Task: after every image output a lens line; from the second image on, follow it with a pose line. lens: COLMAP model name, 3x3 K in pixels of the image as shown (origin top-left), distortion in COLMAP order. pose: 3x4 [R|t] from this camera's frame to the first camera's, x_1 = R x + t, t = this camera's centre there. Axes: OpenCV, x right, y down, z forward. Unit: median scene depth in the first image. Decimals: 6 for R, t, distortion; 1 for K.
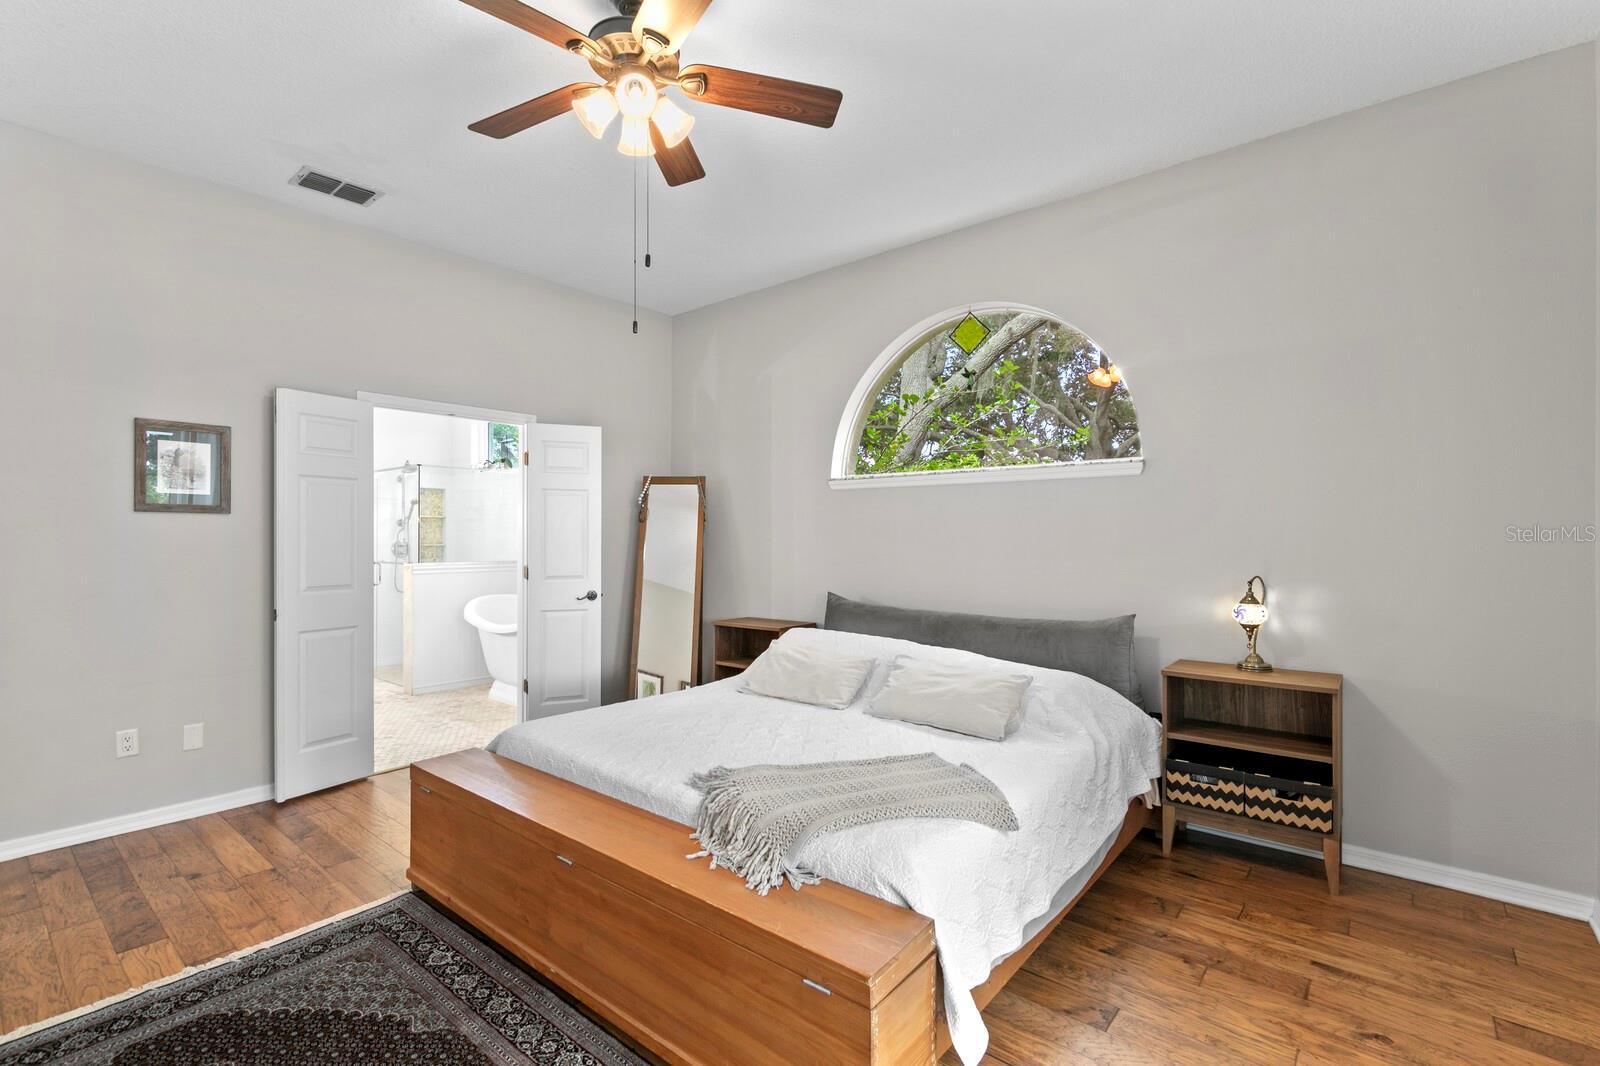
lens RADIAL K [[735.3, 0, 810.2], [0, 735.3, 529.2], [0, 0, 1]] dist [-0.001654, 0.003163]
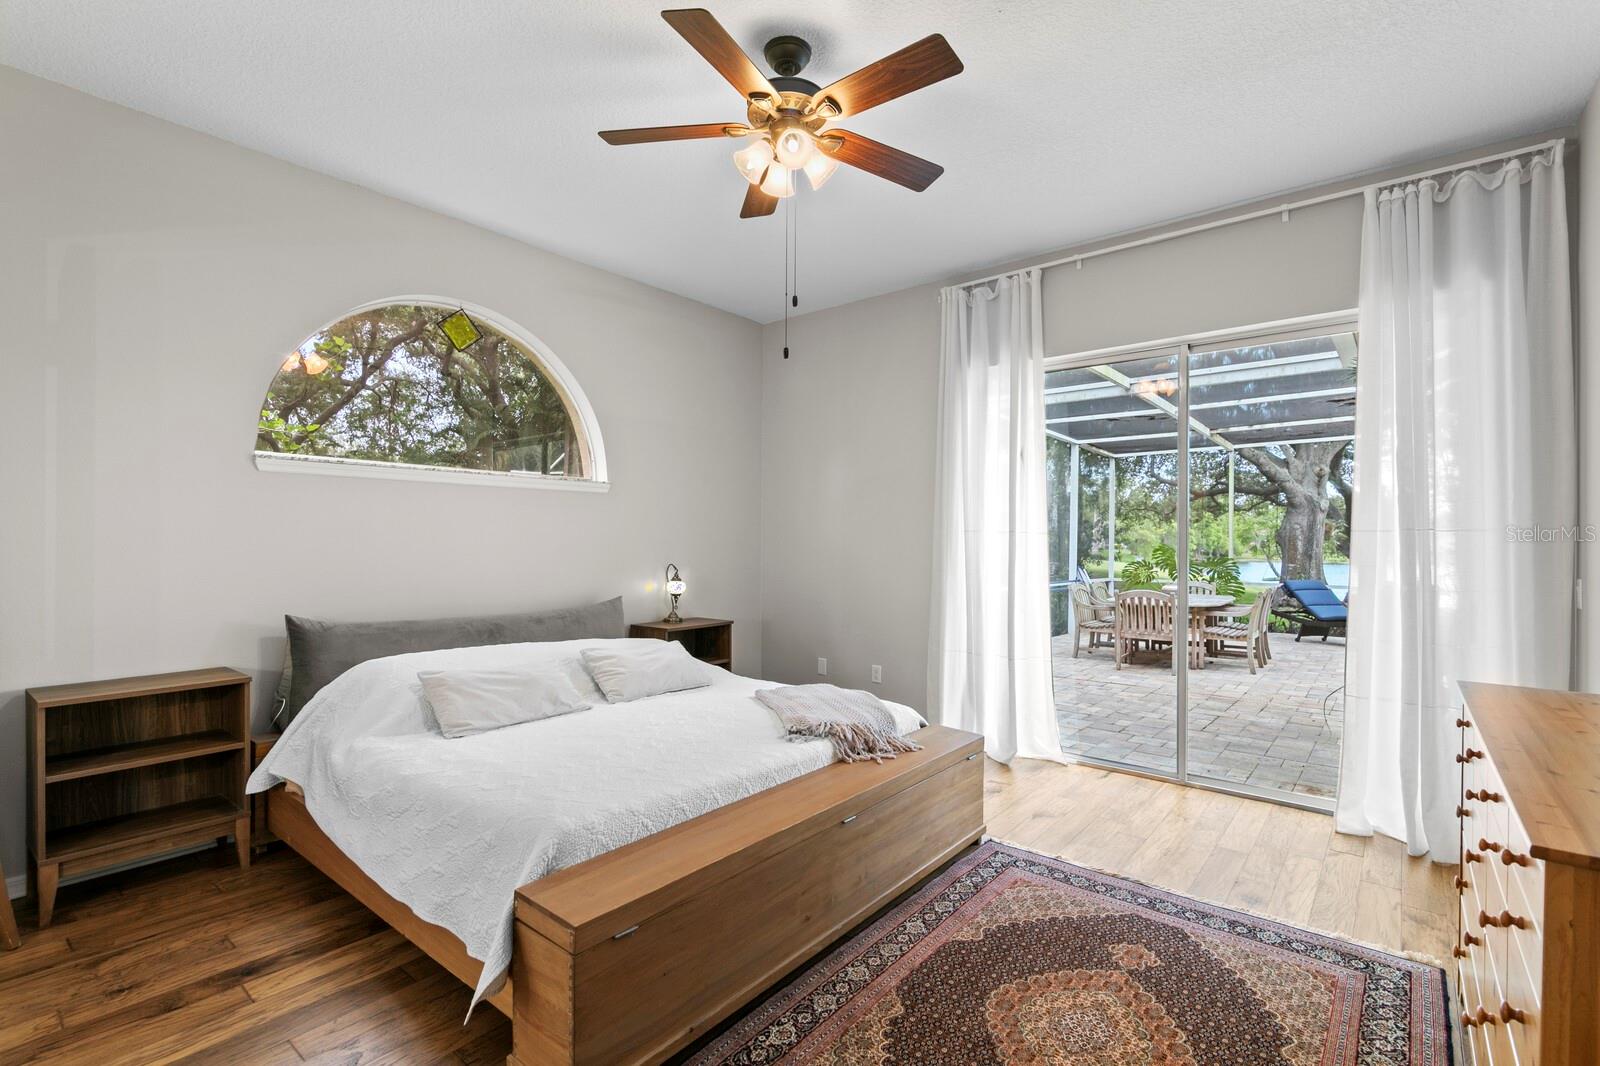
lens RADIAL K [[735.3, 0, 808.1], [0, 735.3, 544.0], [0, 0, 1]] dist [-0.001654, 0.003163]
pose [[-0.010204, -0.007569, 0.999919, -1.326868], [-0.004422, 0.999962, 0.007524, 0.010990], [-0.999938, -0.004345, -0.010237, 0.966993]]
